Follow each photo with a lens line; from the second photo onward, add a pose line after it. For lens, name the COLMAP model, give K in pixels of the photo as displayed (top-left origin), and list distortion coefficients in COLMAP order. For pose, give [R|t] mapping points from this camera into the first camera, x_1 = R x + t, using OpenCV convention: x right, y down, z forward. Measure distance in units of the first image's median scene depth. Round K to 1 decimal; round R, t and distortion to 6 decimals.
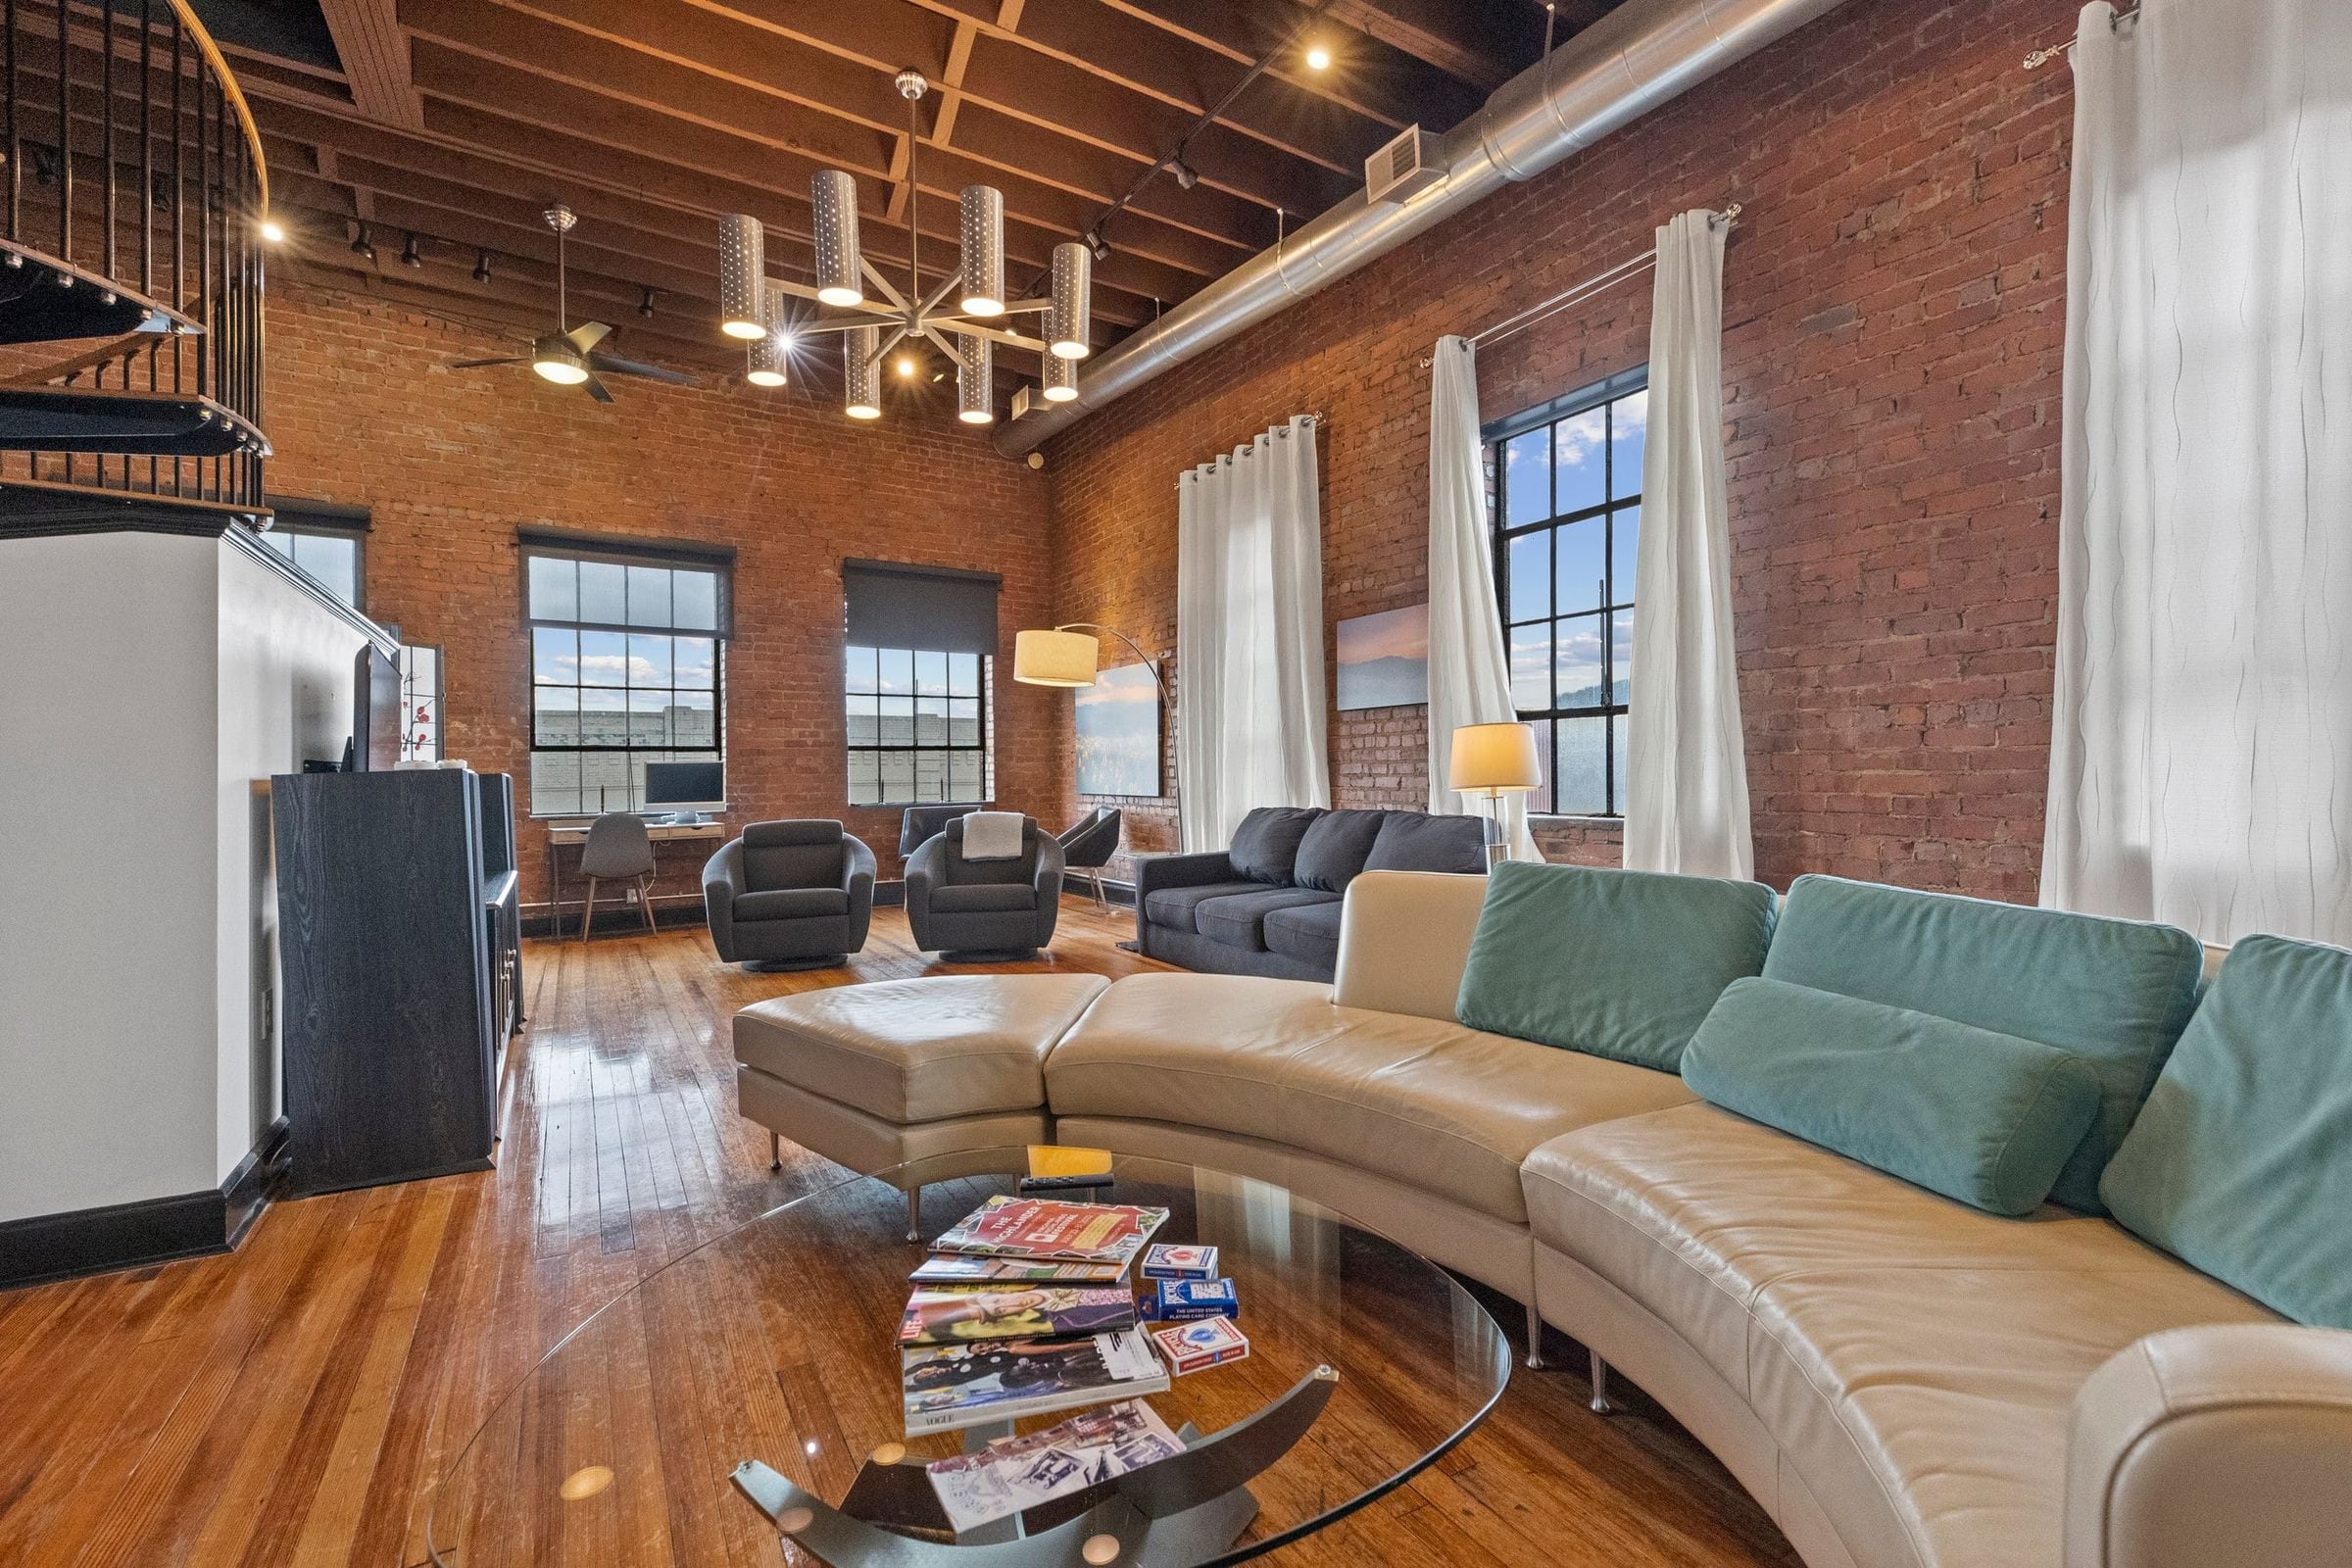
lens RADIAL K [[1049.7, 0, 1180.9], [0, 1049.7, 783.7], [0, 0, 1]] dist [-0.015090, 0.001003]
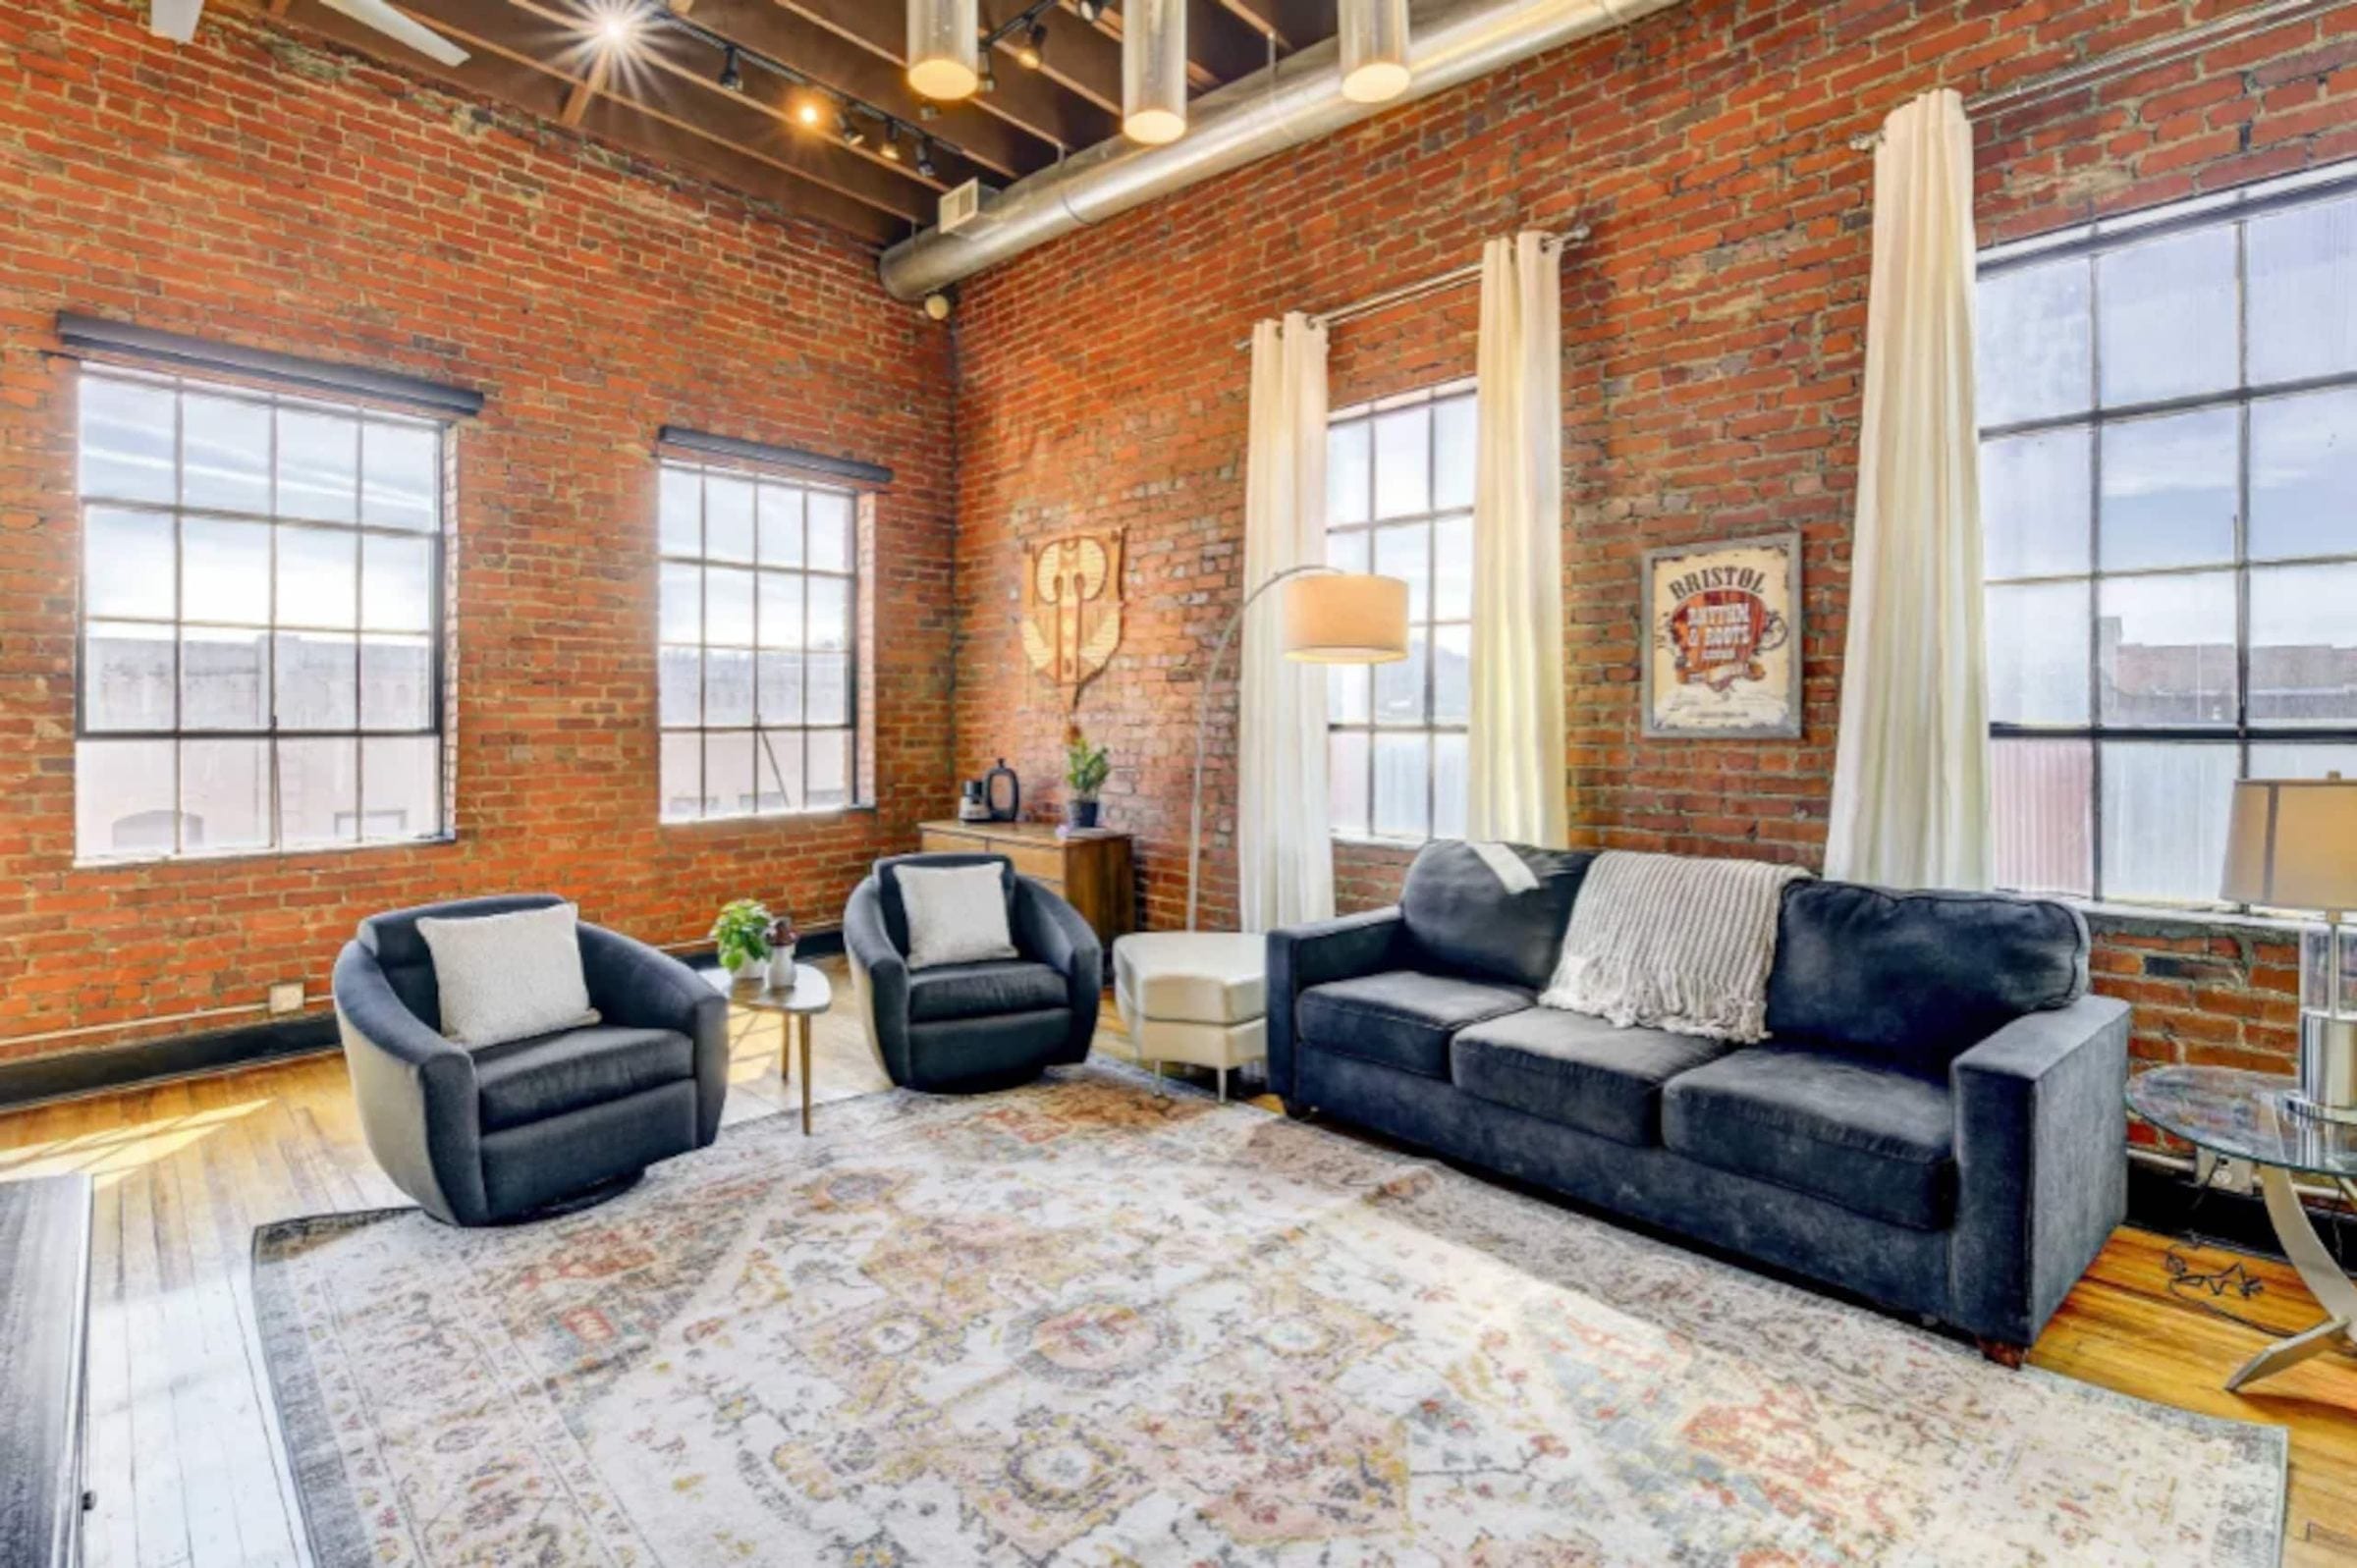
lens RADIAL K [[1136.8, 0, 1159.7], [0, 1136.8, 731.6], [0, 0, 1]] dist [-0.028830, -0.000393]
pose [[0.972839, 0.007016, 0.231378, -0.192947], [-0.005934, 0.999968, -0.005372, -0.032640], [-0.231408, 0.003853, 0.972849, 0.289035]]
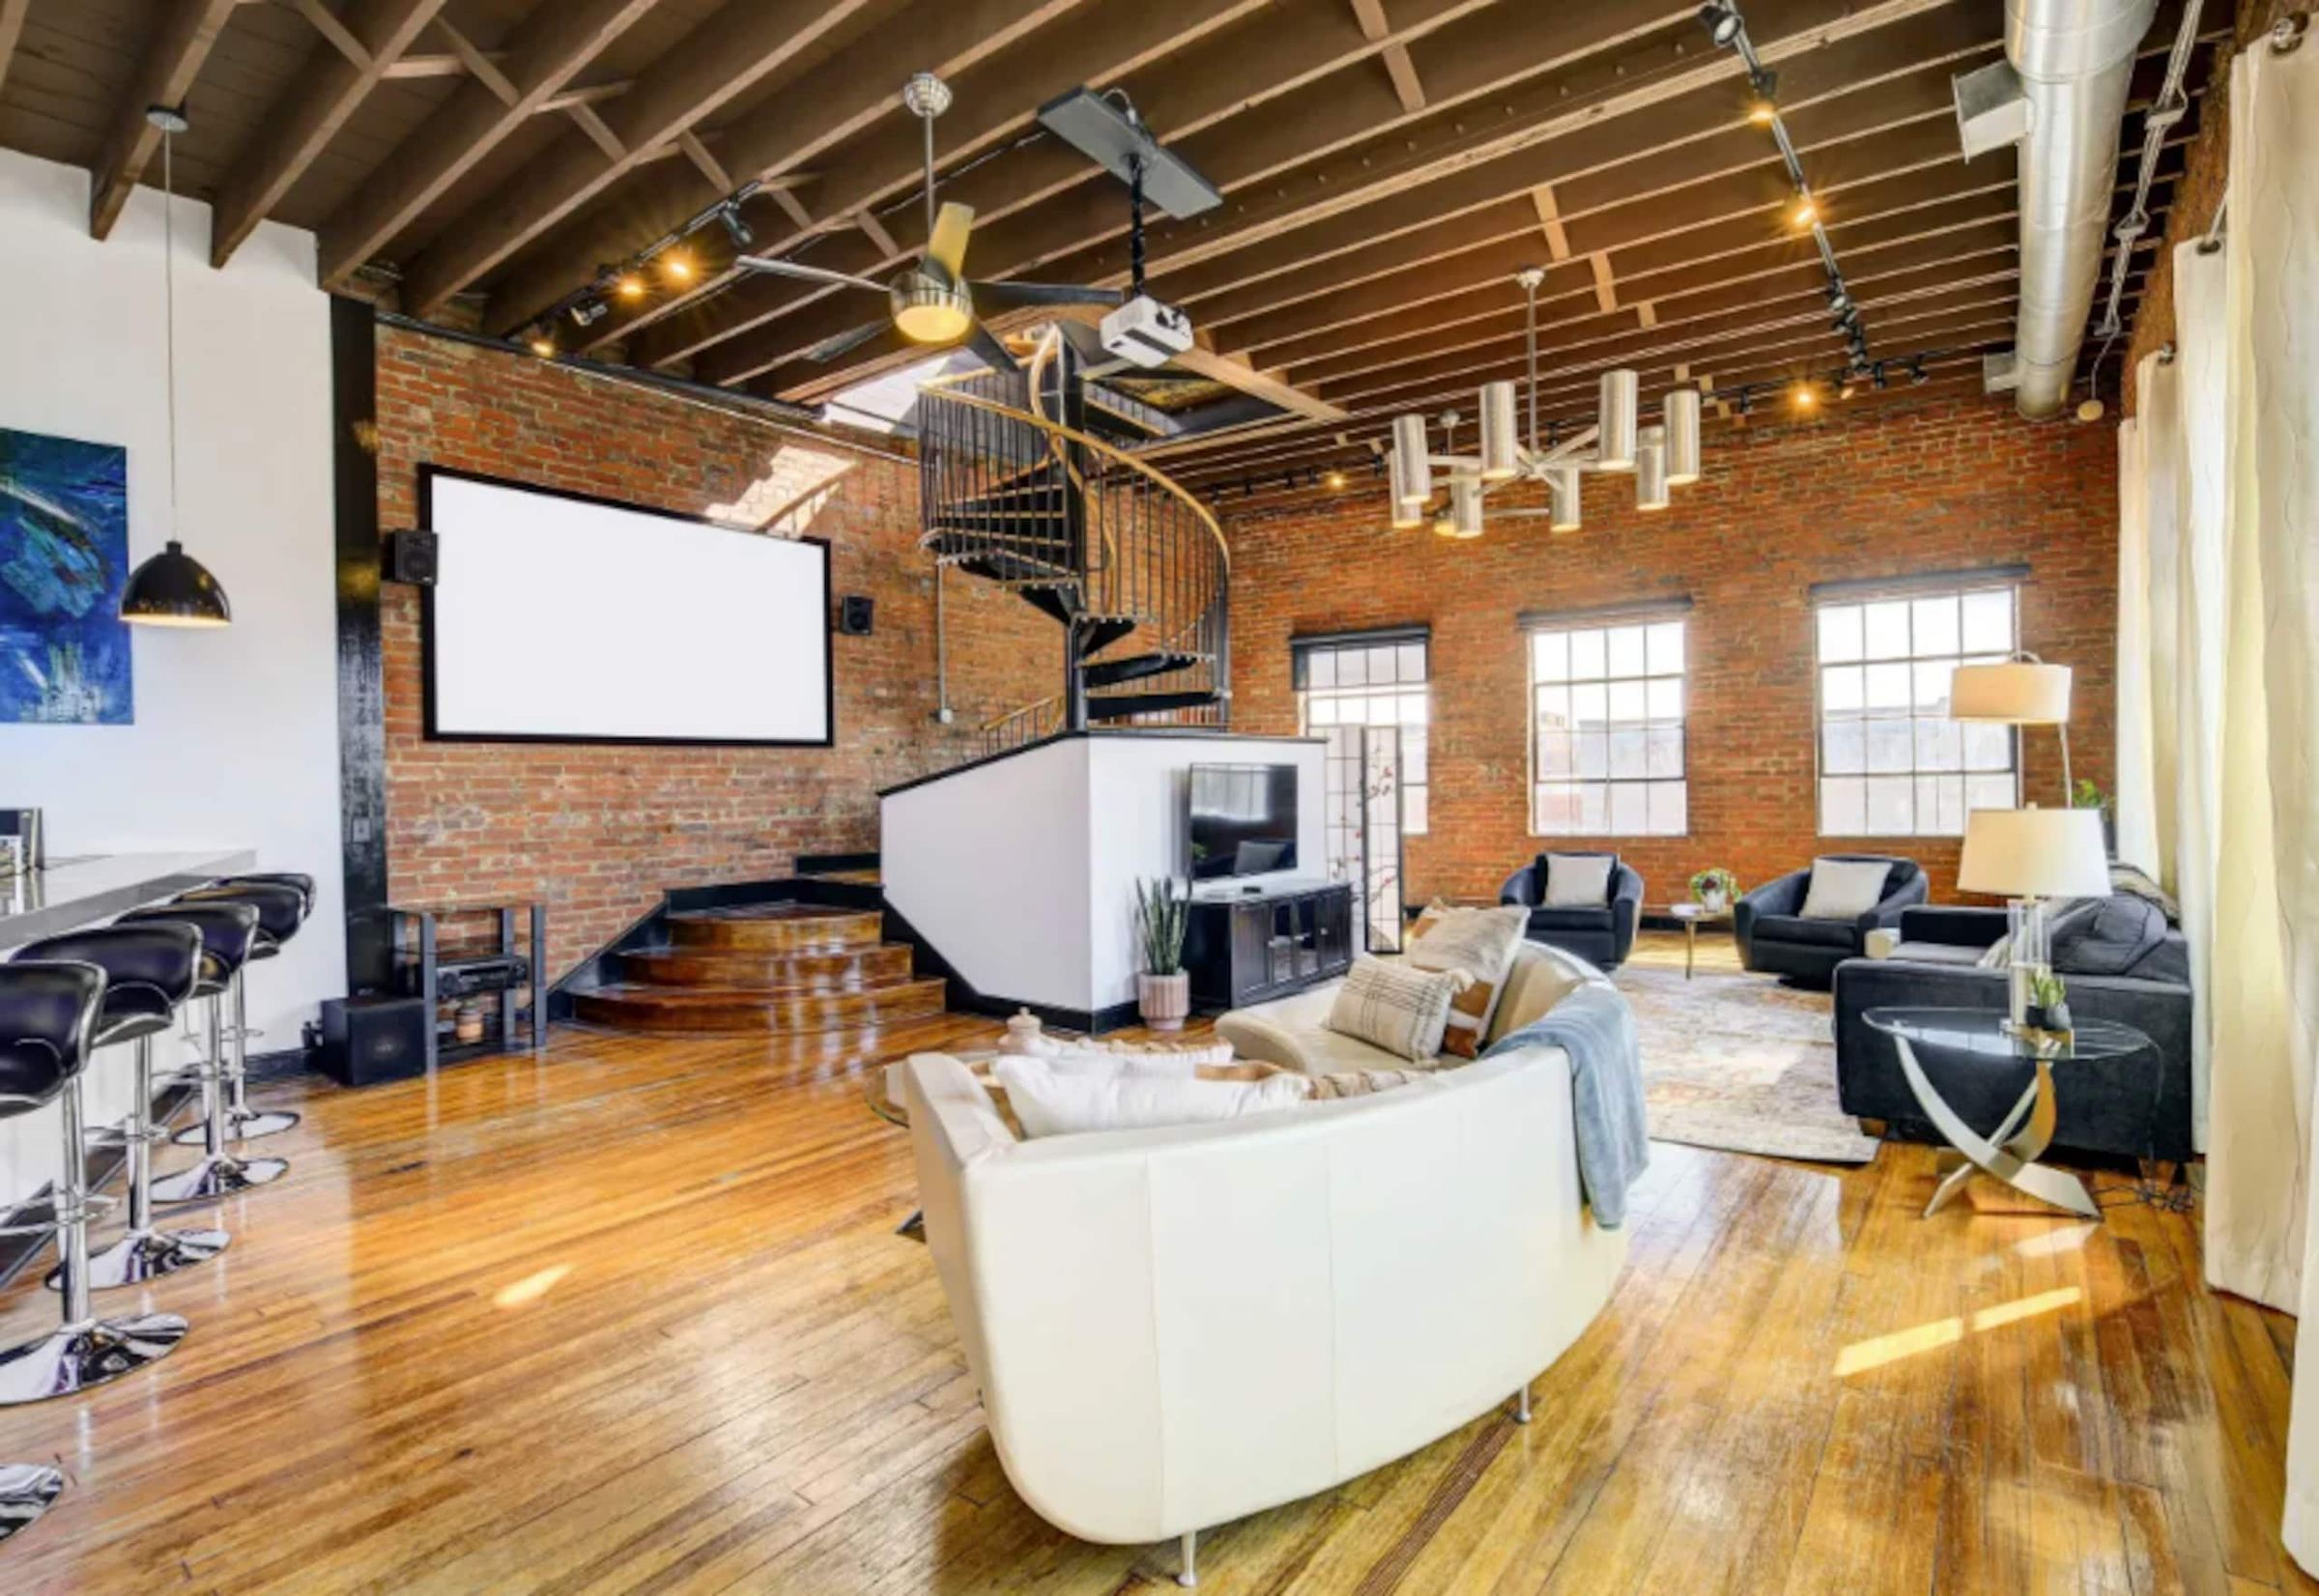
lens RADIAL K [[1094.3, 0, 1225.9], [0, 1094.3, 779.7], [0, 0, 1]] dist [0.030791, 0.001011]
pose [[0.410176, 0.006127, -0.911986, 0.422083], [0.005636, 0.999941, 0.009253, -0.045753], [0.911989, -0.008936, 0.410117, 0.069598]]
